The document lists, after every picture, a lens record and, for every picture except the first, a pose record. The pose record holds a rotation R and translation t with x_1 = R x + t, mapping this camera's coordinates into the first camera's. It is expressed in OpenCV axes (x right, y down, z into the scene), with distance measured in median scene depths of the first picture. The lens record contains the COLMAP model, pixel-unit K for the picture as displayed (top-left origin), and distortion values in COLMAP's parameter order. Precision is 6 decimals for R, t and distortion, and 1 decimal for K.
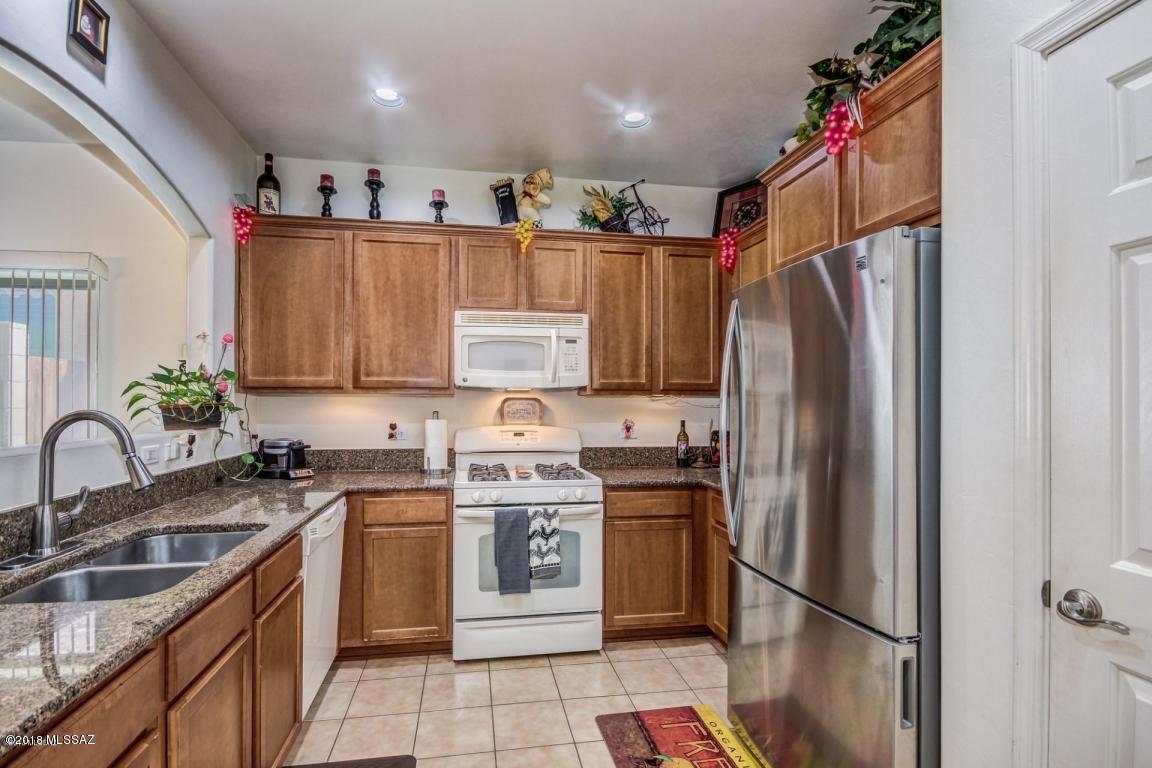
lens RADIAL K [[540.3, 0, 570.2], [0, 540.3, 391.2], [0, 0, 1]] dist [0.012996, -0.004960]
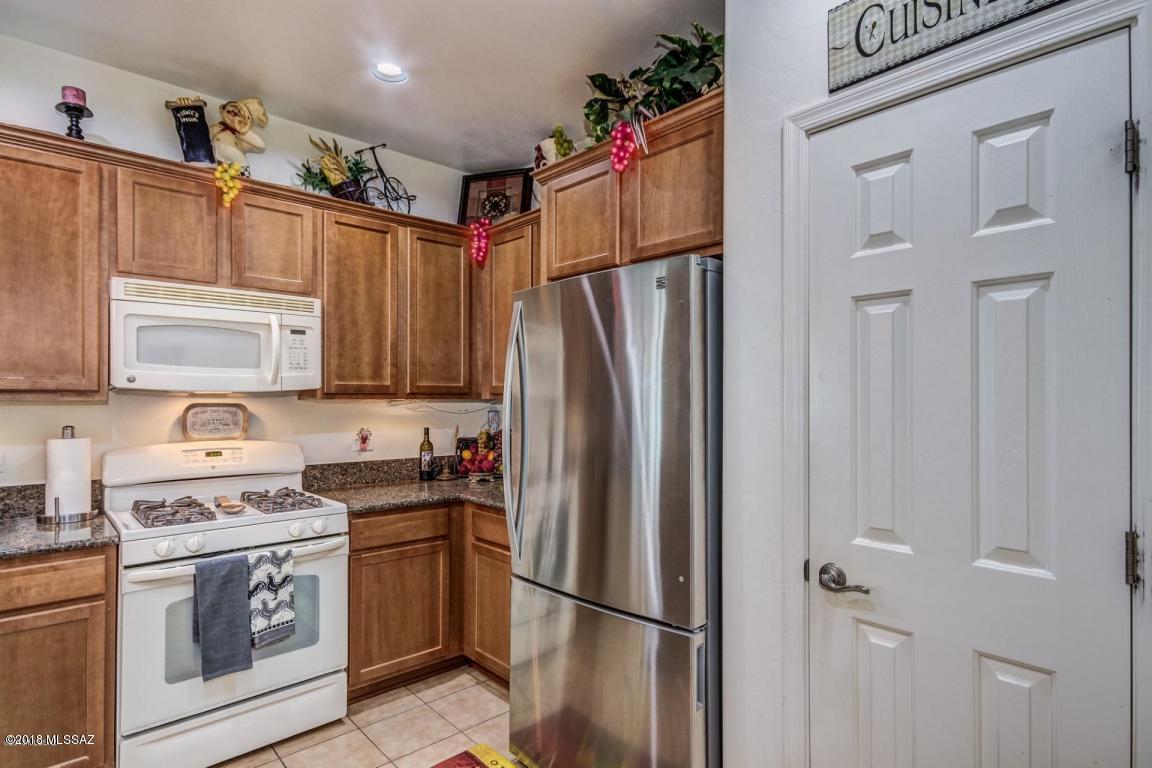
lens RADIAL K [[598.2, 0, 576.6], [0, 598.2, 387.8], [0, 0, 1]] dist [0.025061, 0.000059]
pose [[0.845904, 0.007917, 0.533277, -0.129980], [-0.010082, 0.999949, 0.001148, -0.017150], [-0.533240, -0.006347, 0.845940, 0.051908]]
